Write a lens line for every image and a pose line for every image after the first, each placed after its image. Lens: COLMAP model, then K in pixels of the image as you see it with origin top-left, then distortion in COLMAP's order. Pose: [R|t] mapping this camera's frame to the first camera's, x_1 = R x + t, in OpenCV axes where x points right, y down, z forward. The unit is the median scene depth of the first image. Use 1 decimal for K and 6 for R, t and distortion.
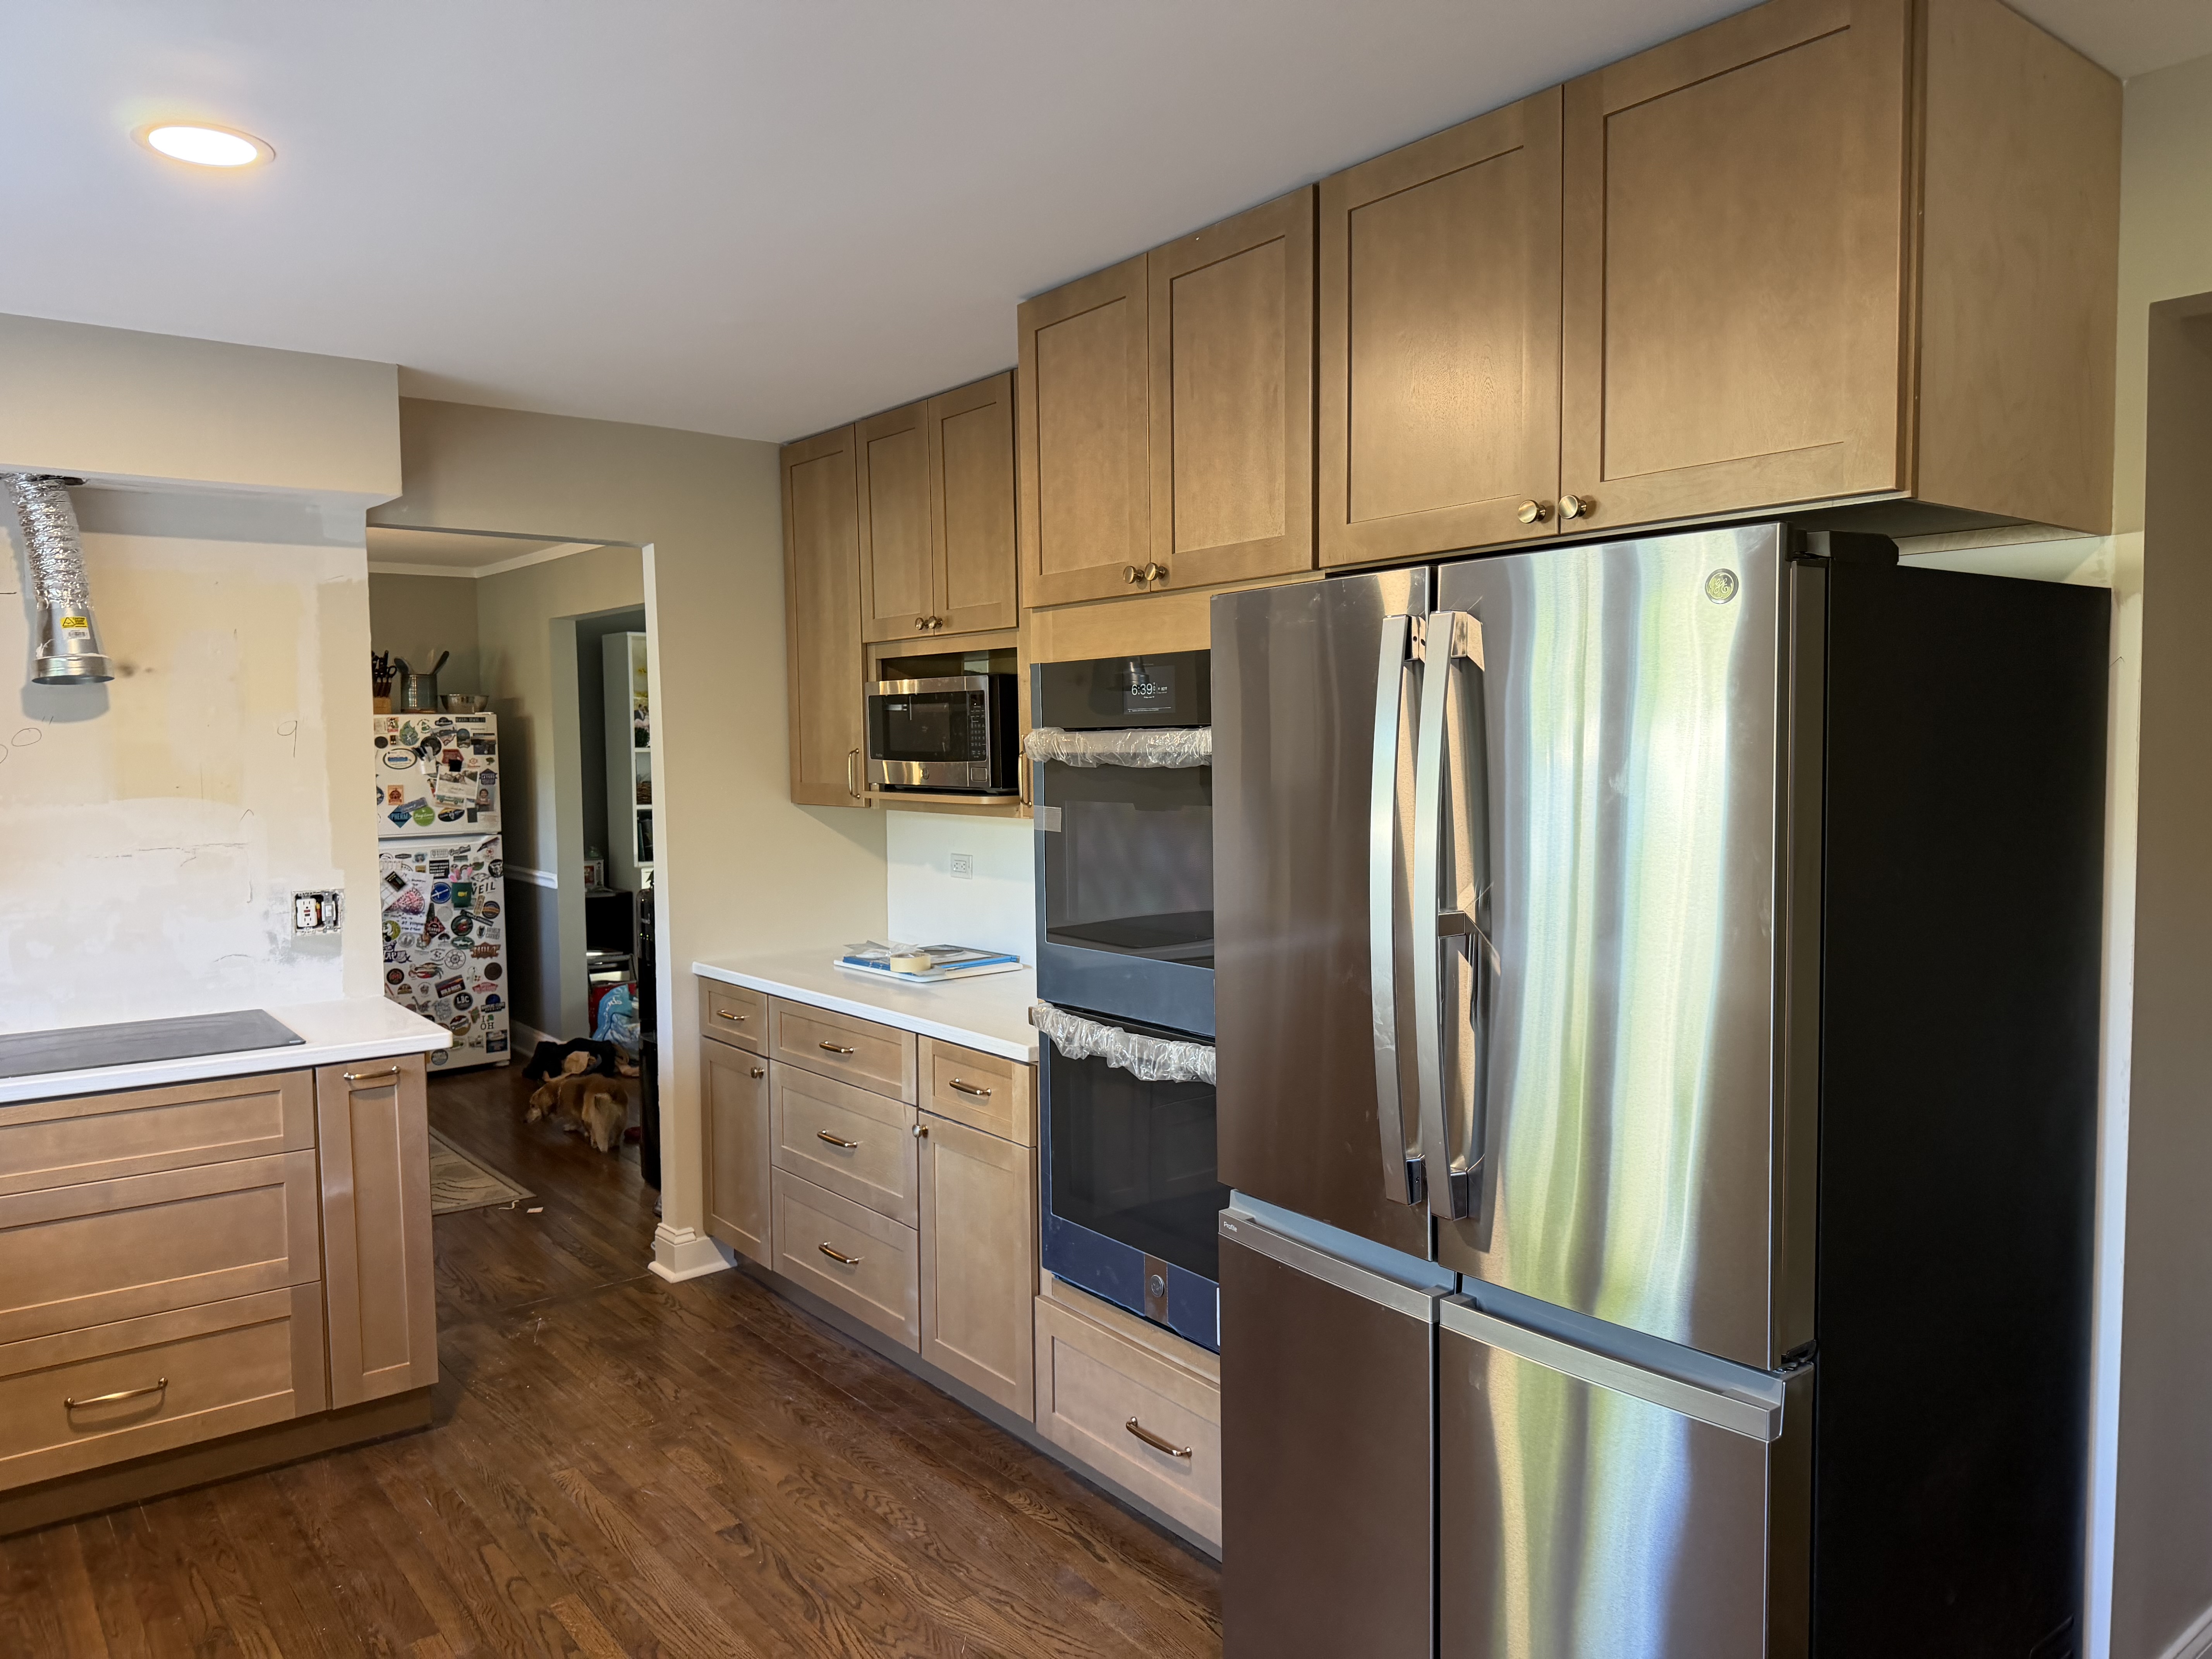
lens RADIAL K [[1554.4, 0, 1109.9], [0, 1554.4, 822.4], [0, 0, 1]] dist [0.043416, -0.051363]
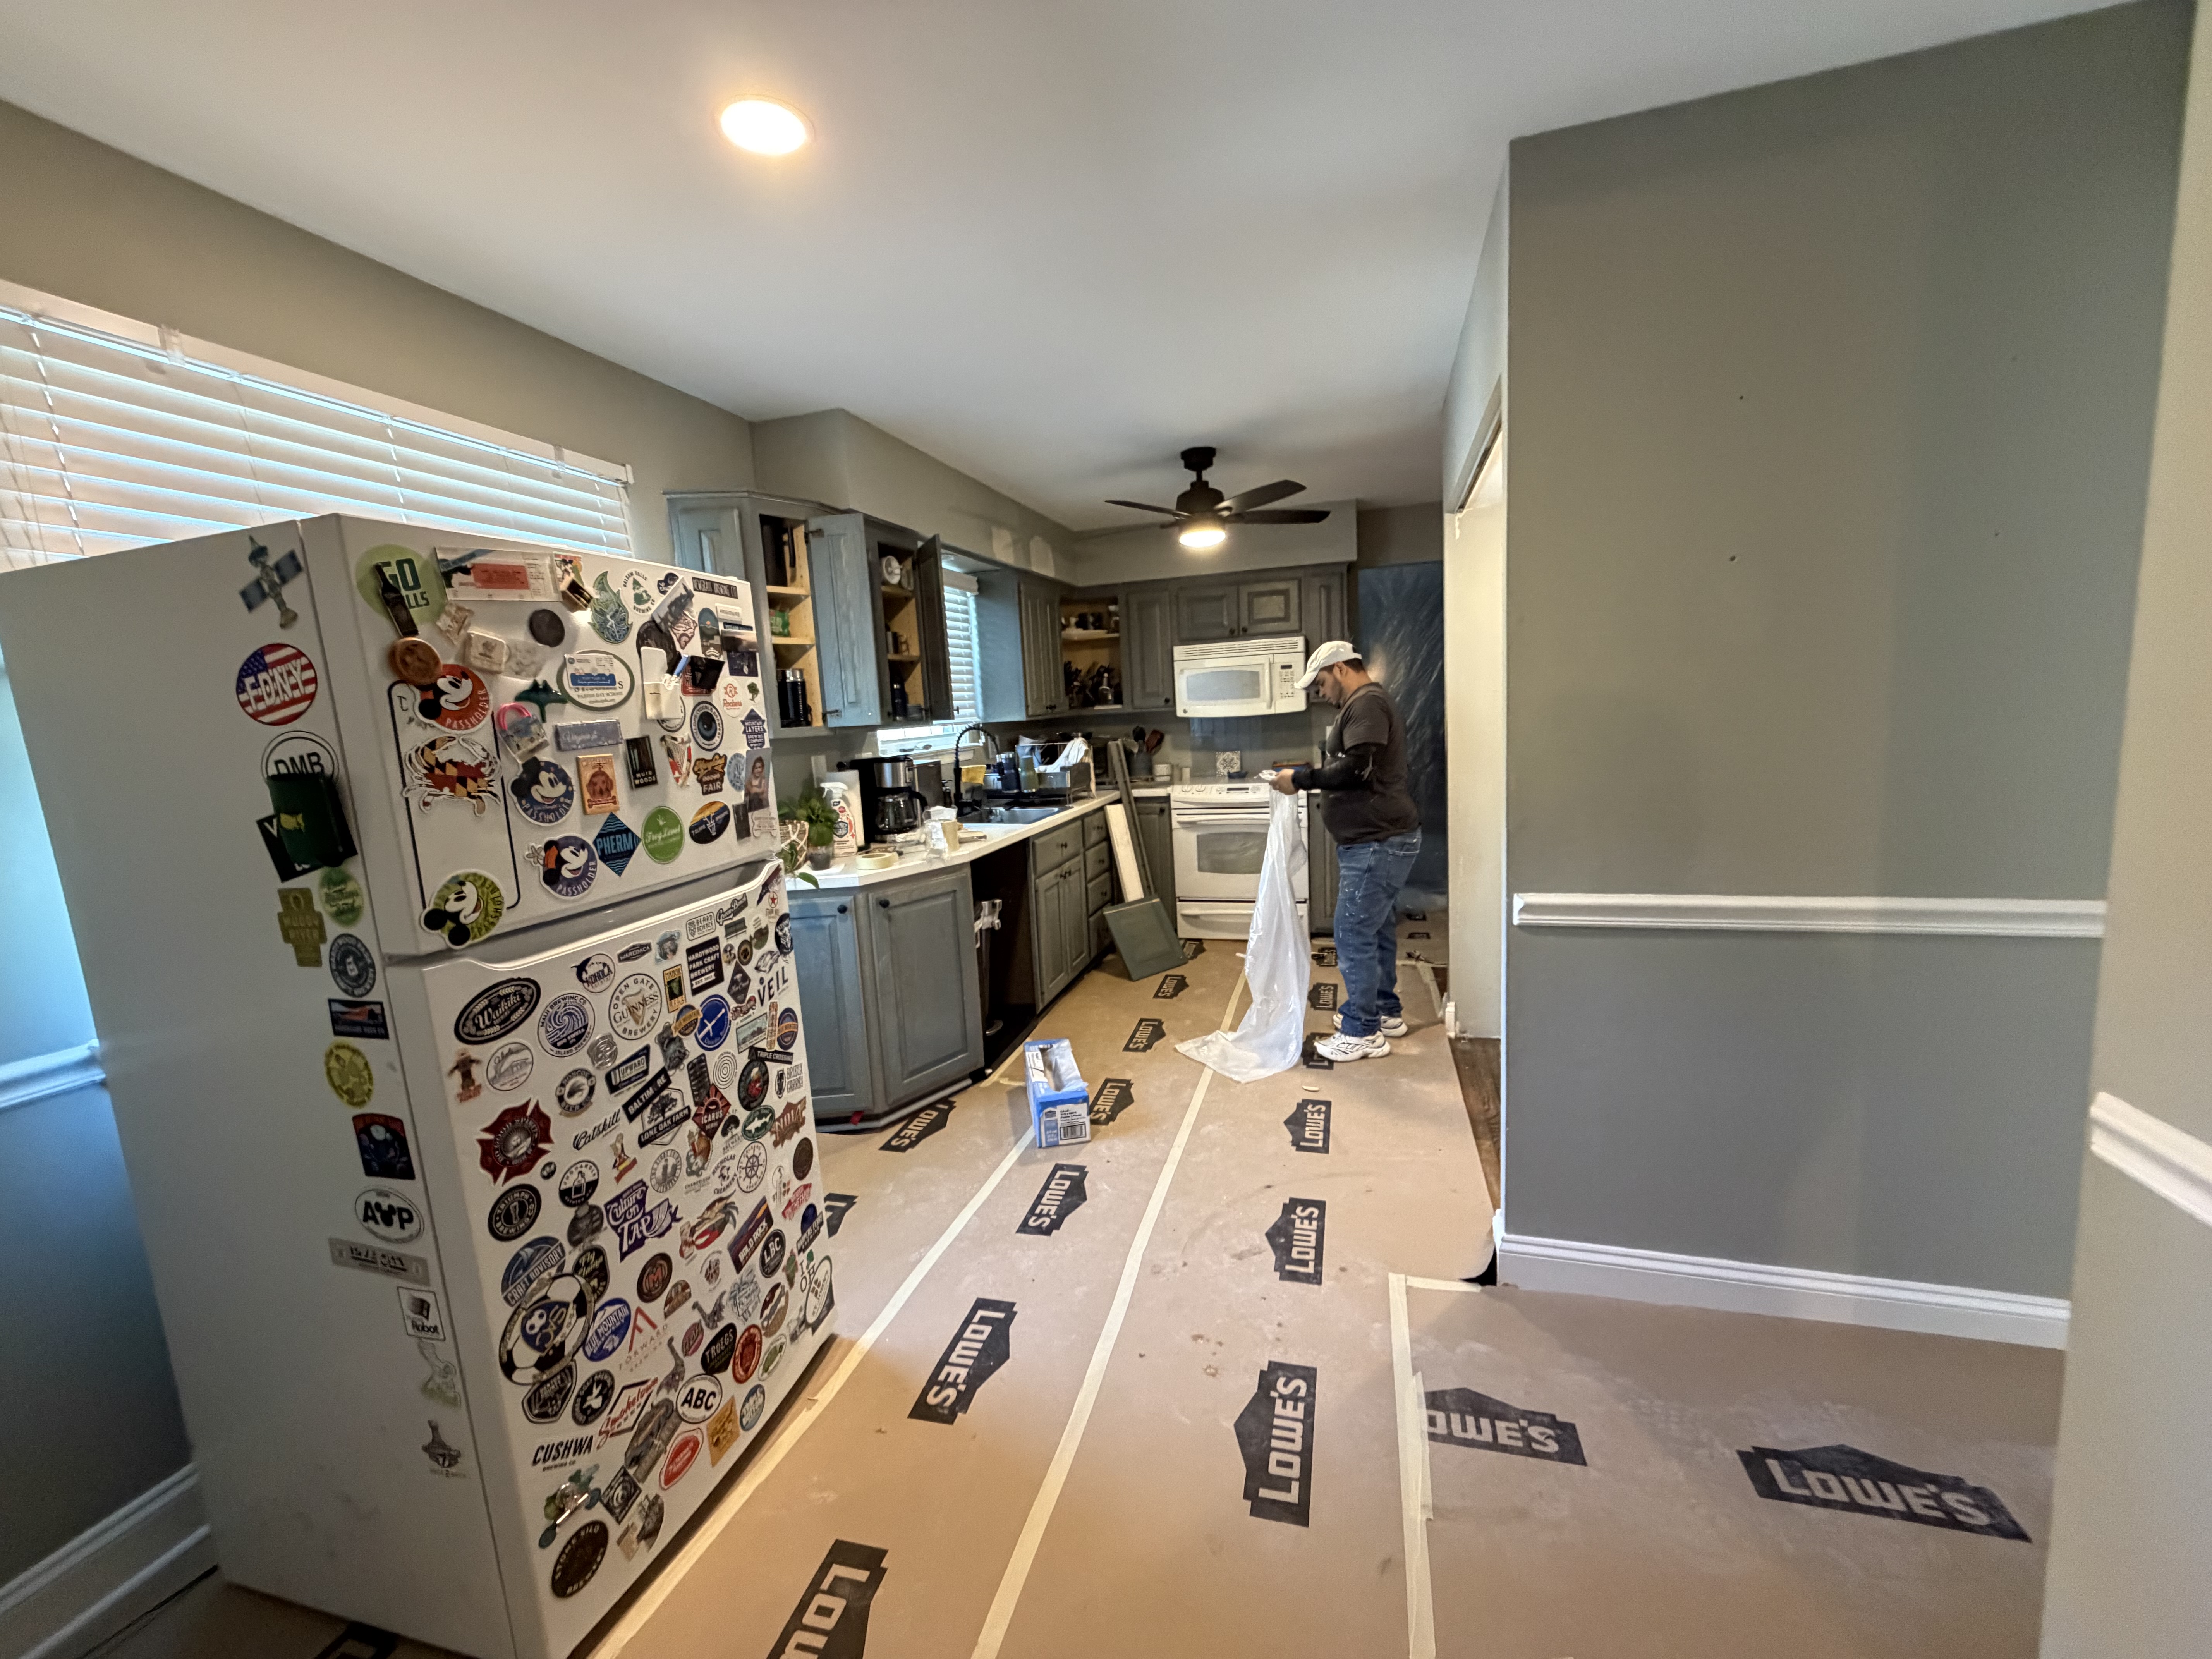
lens RADIAL K [[881.2, 0, 1100.9], [0, 881.2, 829.1], [0, 0, 1]] dist [0.000011, -0.000214]
pose [[0.814330, -0.115954, 0.568701, -0.935994], [0.080482, 0.992934, 0.087208, -0.030939], [-0.574794, -0.025246, 0.817908, 1.517372]]
